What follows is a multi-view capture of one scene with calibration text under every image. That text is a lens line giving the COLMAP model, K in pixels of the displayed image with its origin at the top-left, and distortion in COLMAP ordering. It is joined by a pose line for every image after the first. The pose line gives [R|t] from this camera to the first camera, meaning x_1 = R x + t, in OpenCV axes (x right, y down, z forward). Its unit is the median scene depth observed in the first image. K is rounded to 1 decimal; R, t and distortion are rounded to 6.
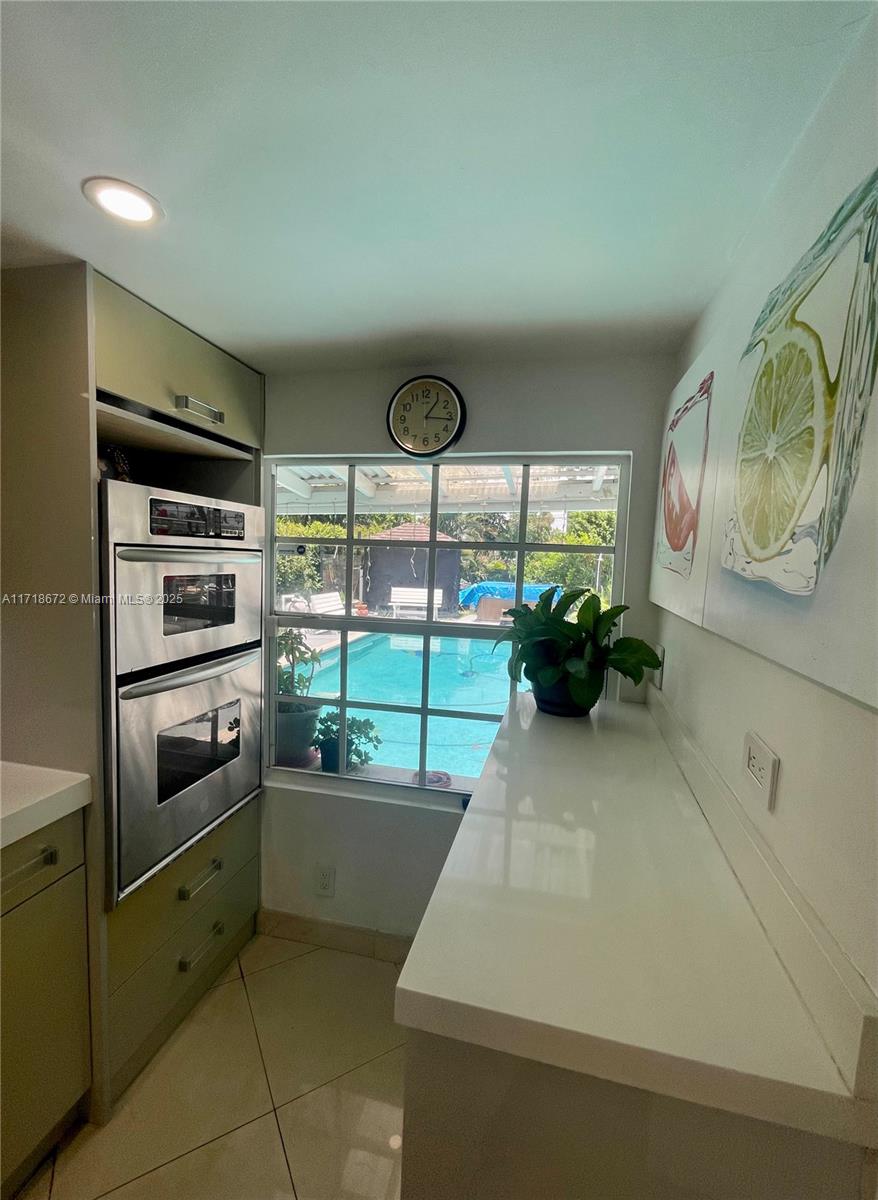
lens RADIAL K [[515.9, 0, 439.0], [0, 515.9, 600.0], [0, 0, 1]] dist [0.001139, -0.000005]
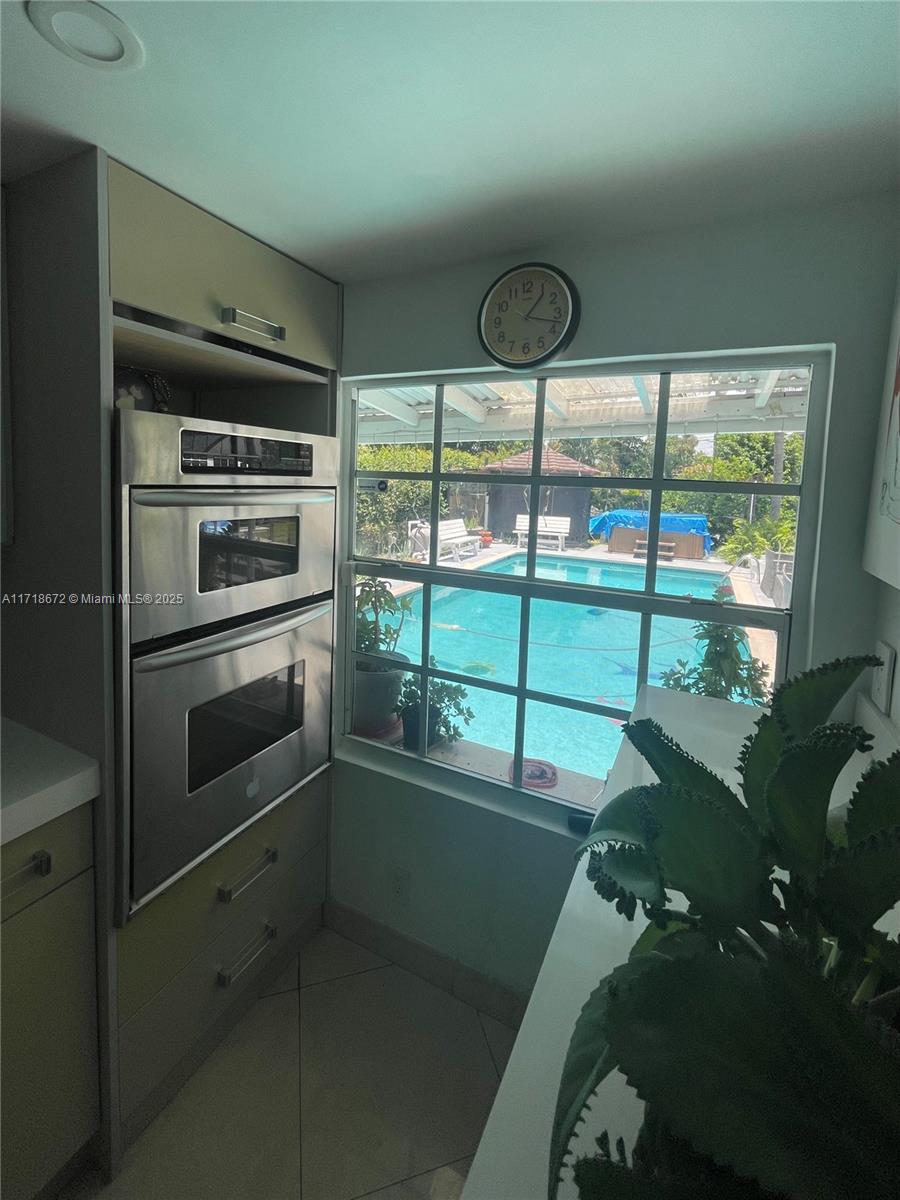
lens RADIAL K [[510.2, 0, 446.4], [0, 510.2, 517.3], [0, 0, 1]] dist [0.001735, 0.000338]
pose [[0.971947, 0.017008, -0.234584, 0.037842], [-0.020347, 0.999723, -0.011823, -0.039061], [0.234318, 0.016265, 0.972024, 0.211748]]
